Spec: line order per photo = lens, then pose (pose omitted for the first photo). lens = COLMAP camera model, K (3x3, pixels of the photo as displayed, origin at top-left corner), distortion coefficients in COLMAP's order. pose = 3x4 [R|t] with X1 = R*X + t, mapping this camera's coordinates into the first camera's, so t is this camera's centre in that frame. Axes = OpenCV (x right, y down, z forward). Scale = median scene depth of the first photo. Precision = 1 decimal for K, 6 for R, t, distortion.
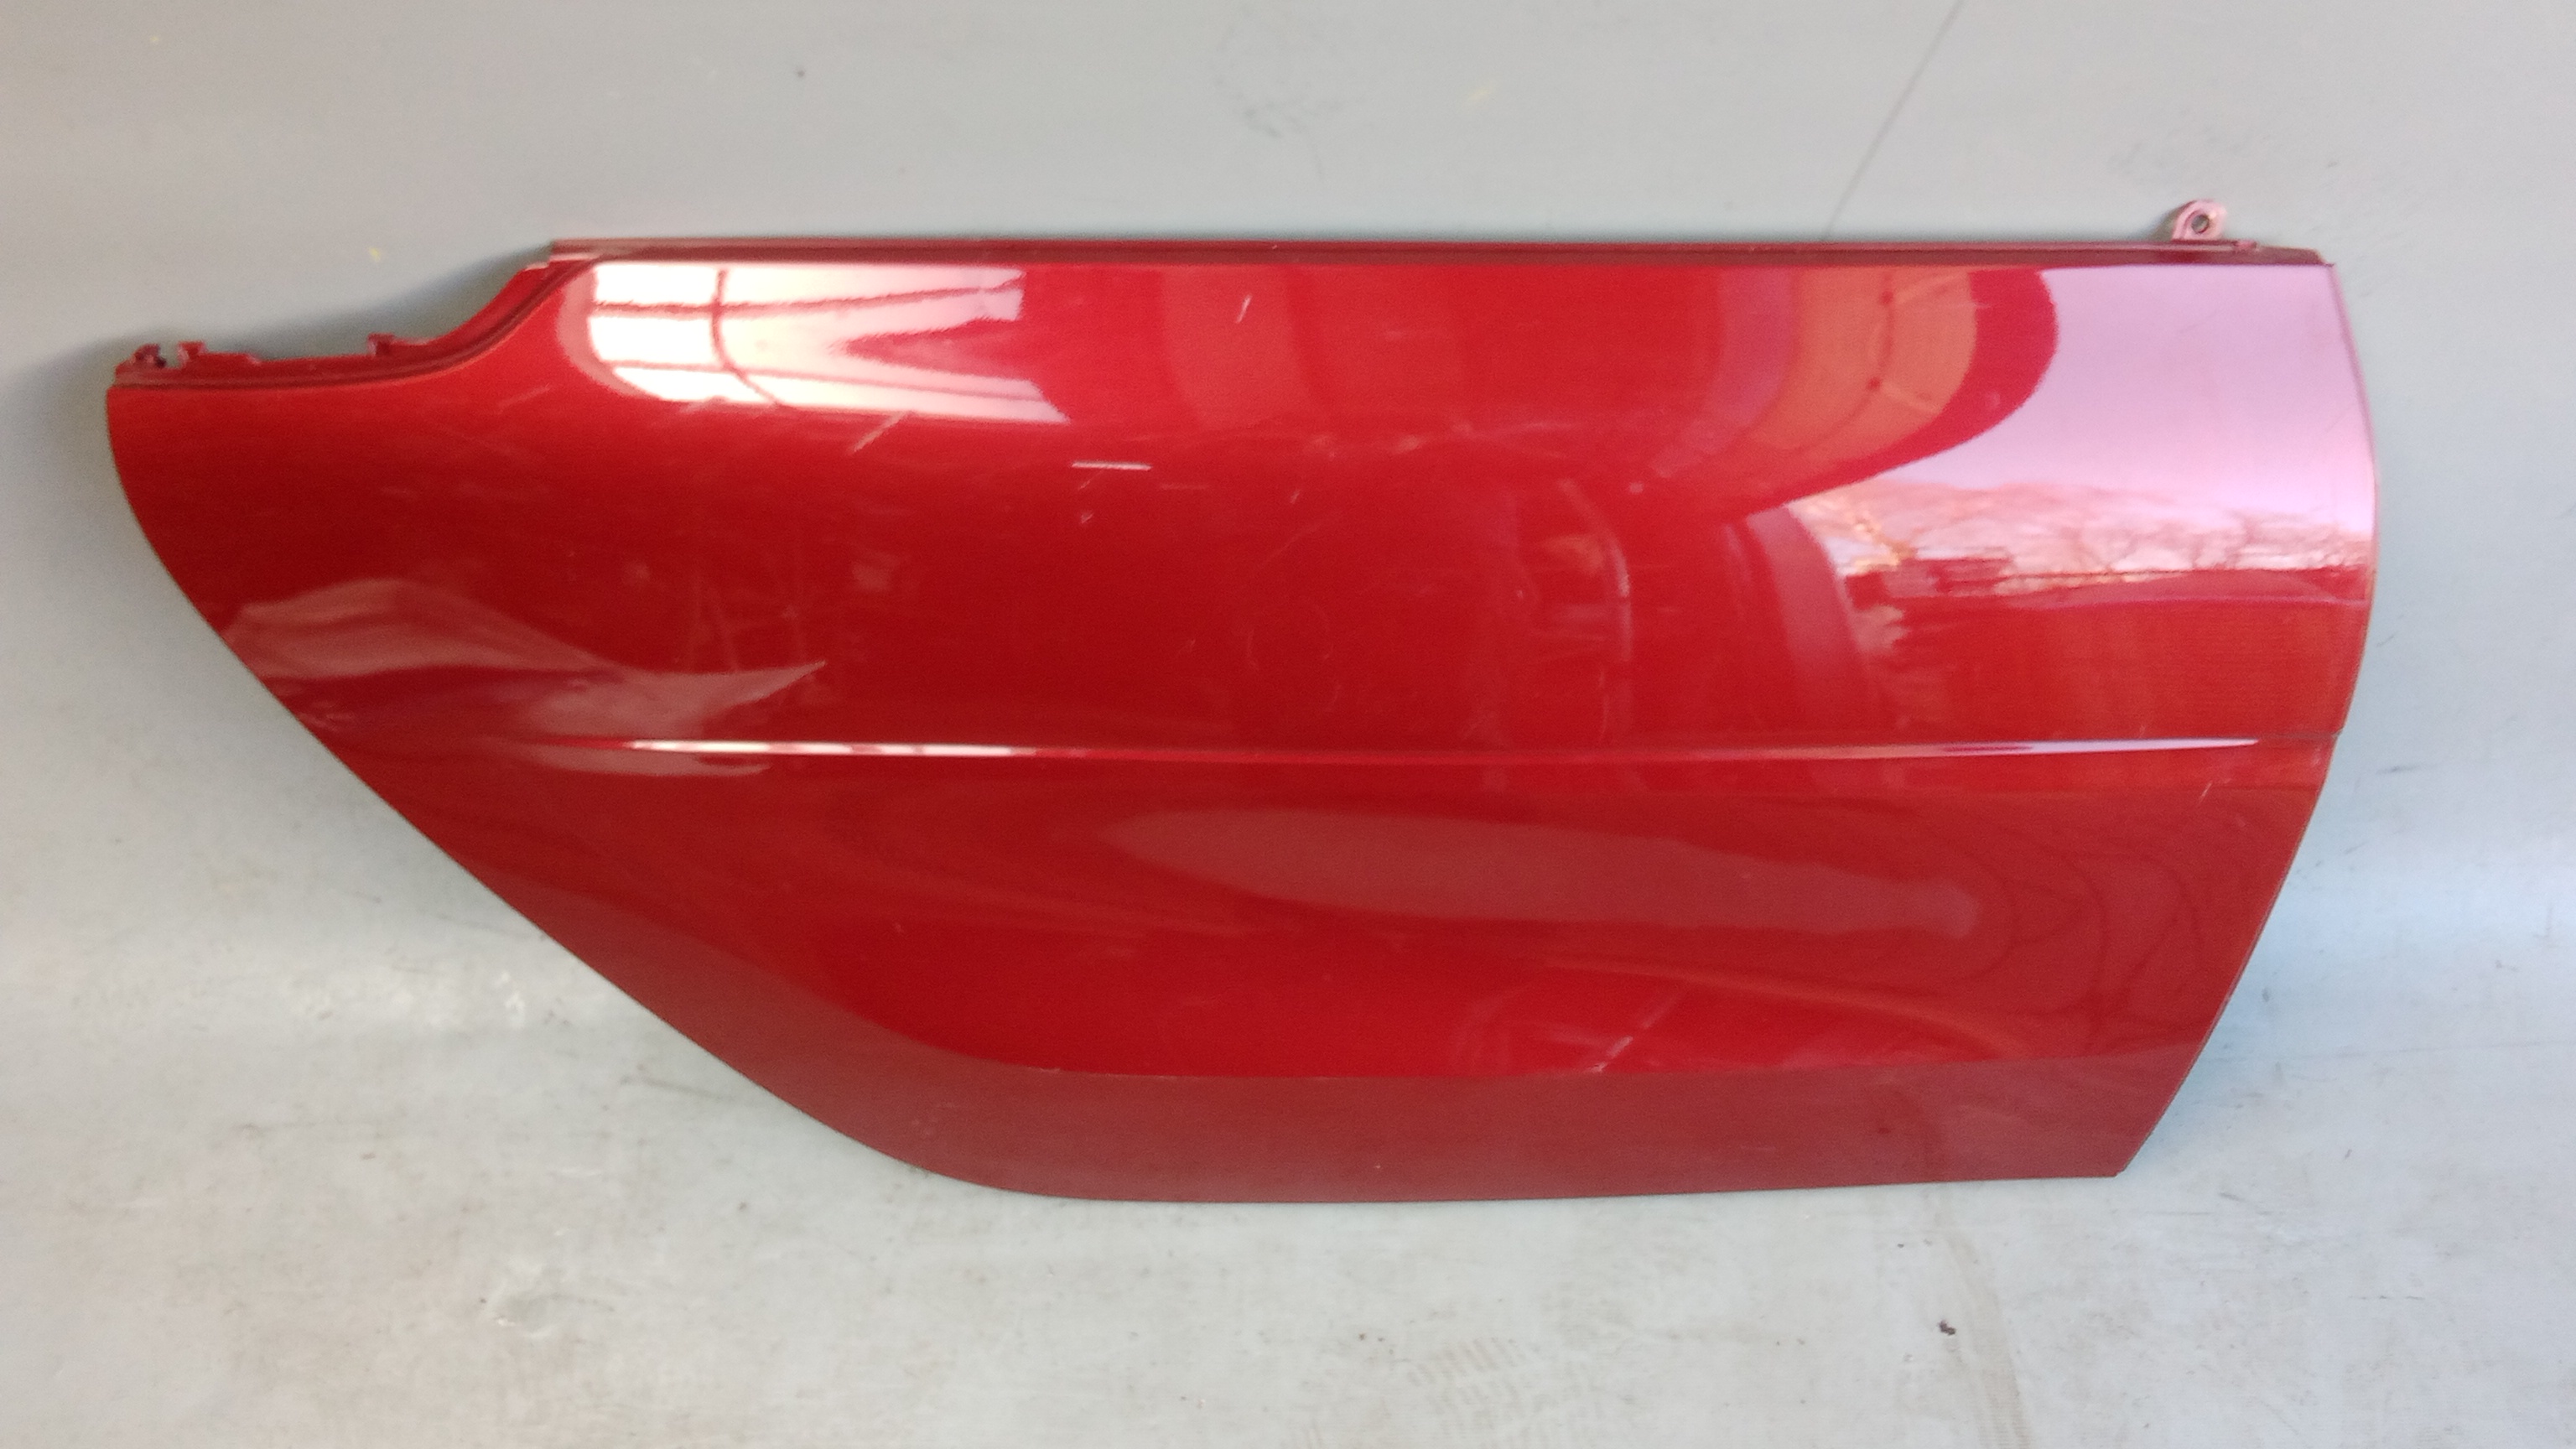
lens RADIAL K [[2030.2, 0, 1285.8], [0, 2030.2, 748.8], [0, 0, 1]] dist [0.009368, -0.031453]
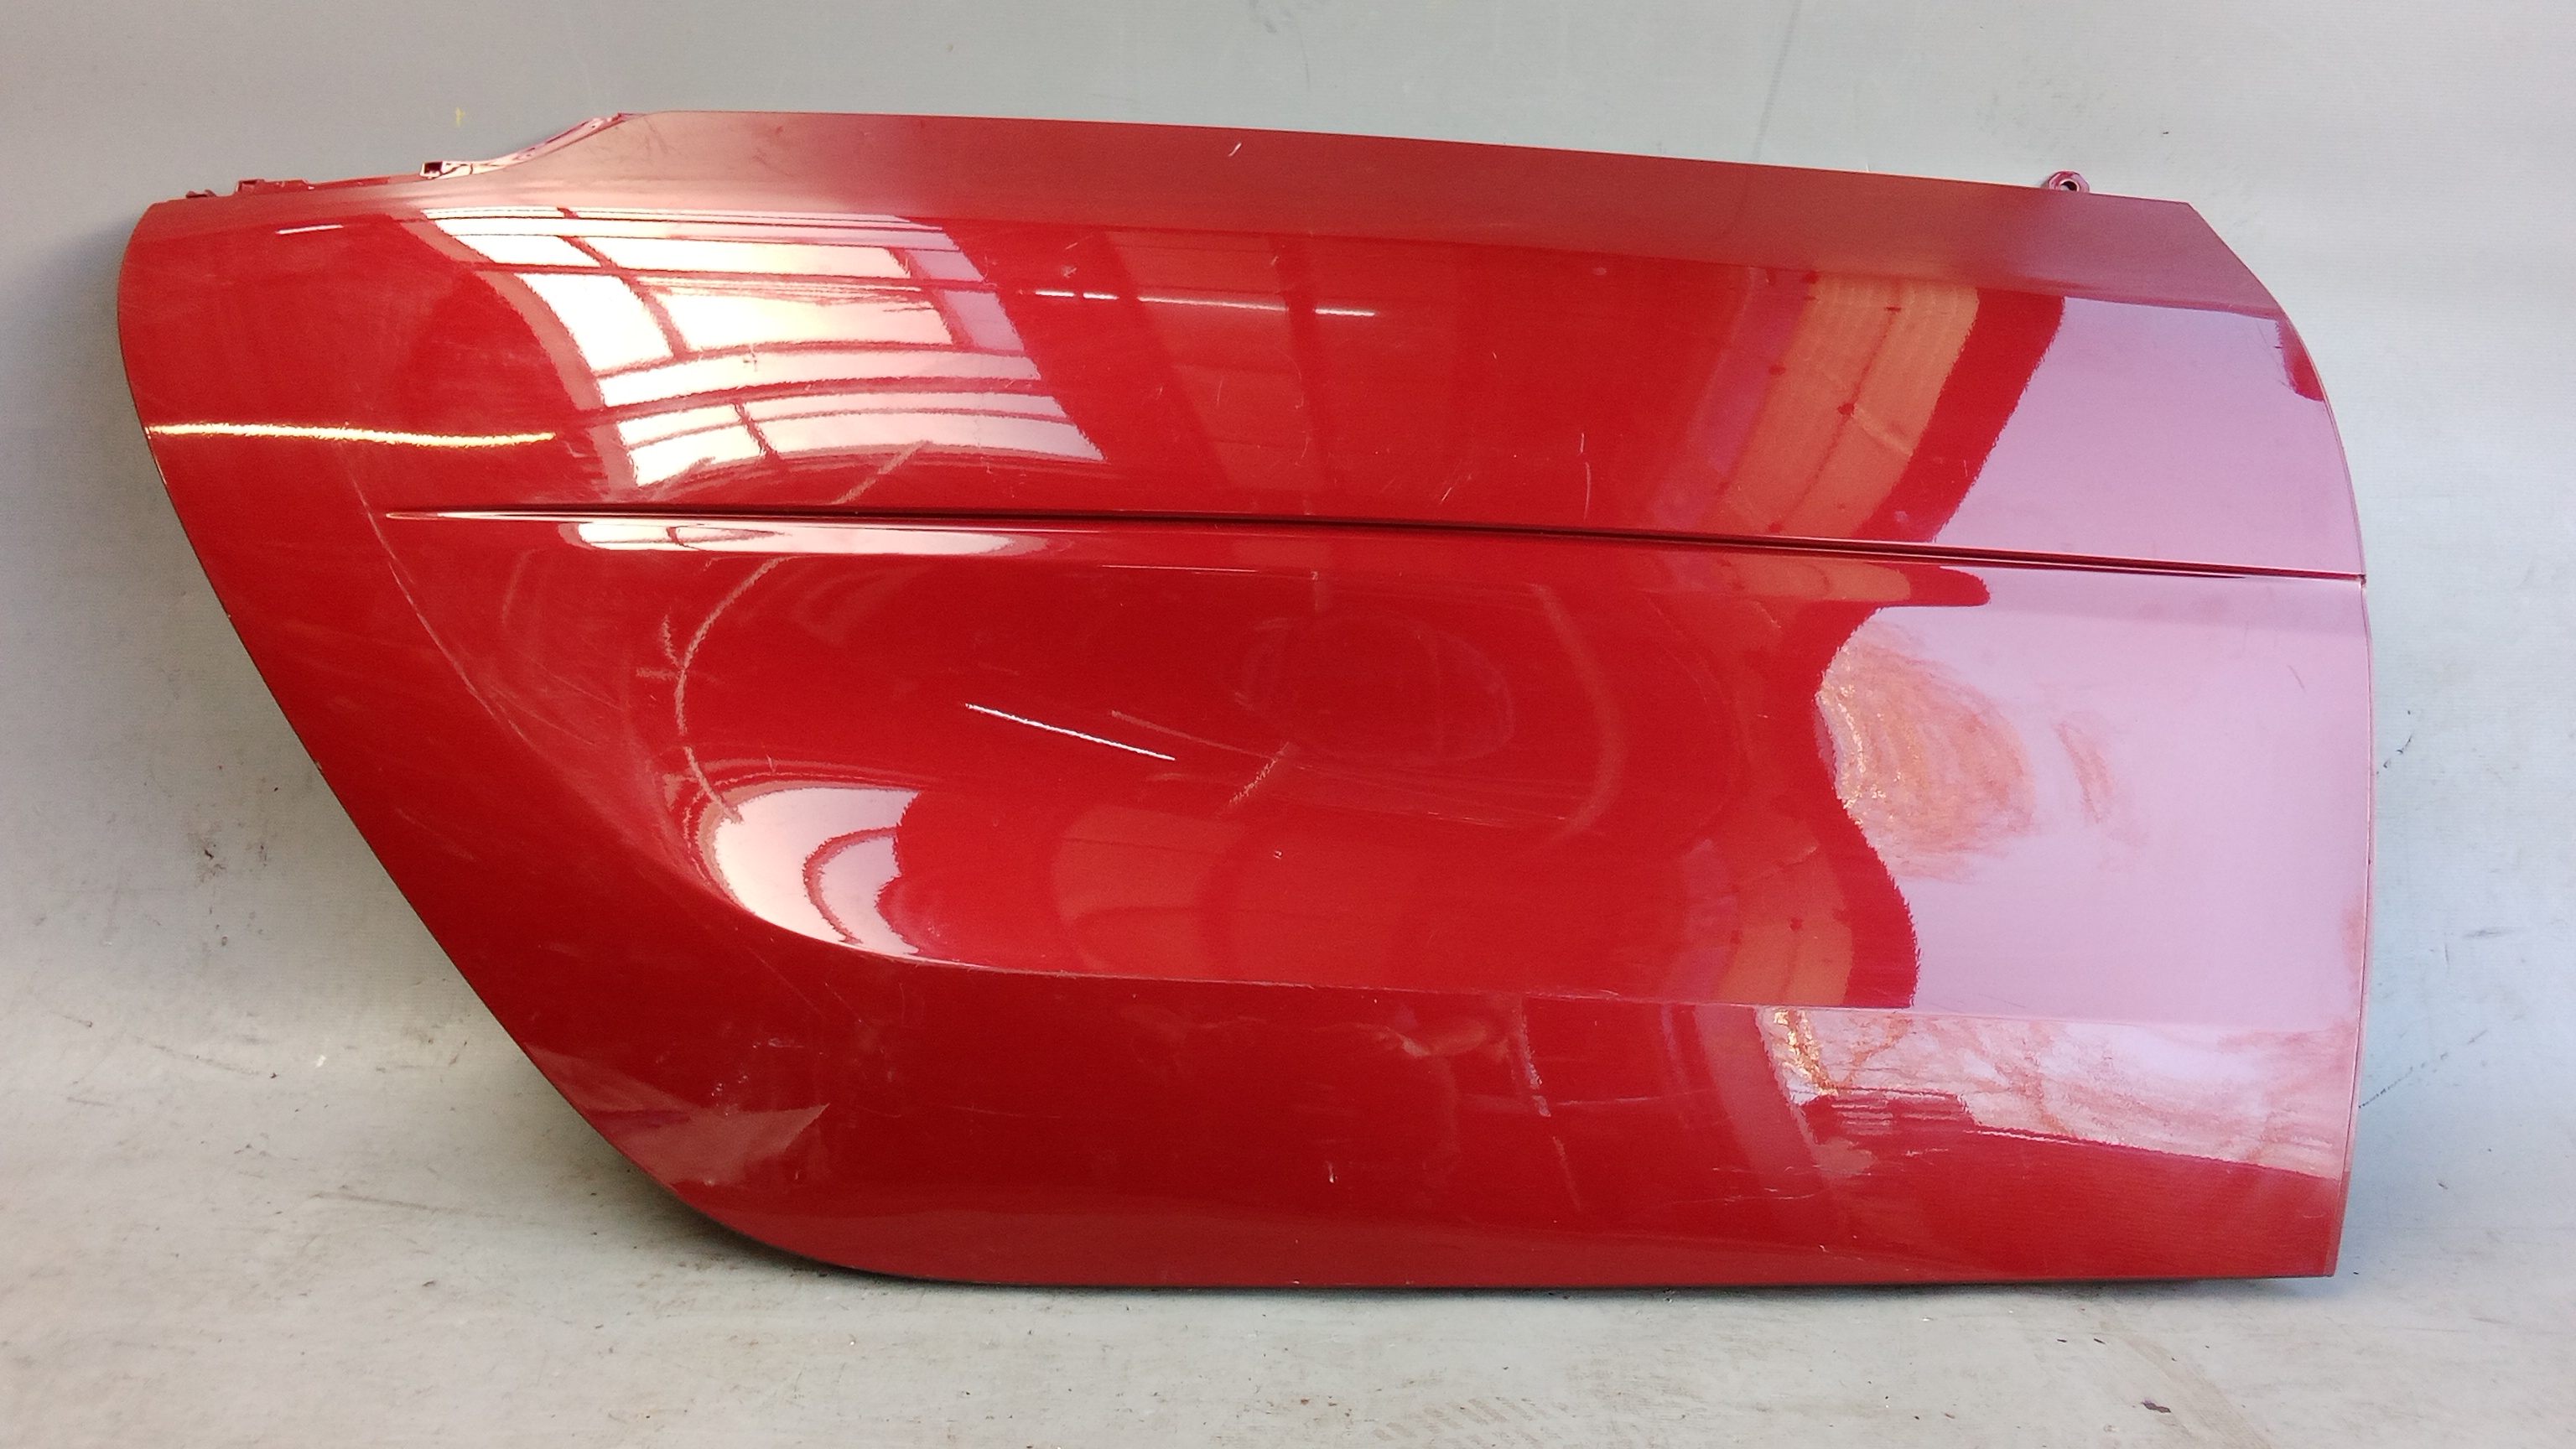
lens RADIAL K [[2057.8, 0, 1288.0], [0, 2057.8, 724.5], [0, 0, 1]] dist [0.009362, -0.038161]
pose [[0.997868, 0.062899, 0.017389, 0.006106], [-0.028661, 0.661803, -0.749130, 0.651205], [-0.058628, 0.747035, 0.662195, 0.378306]]
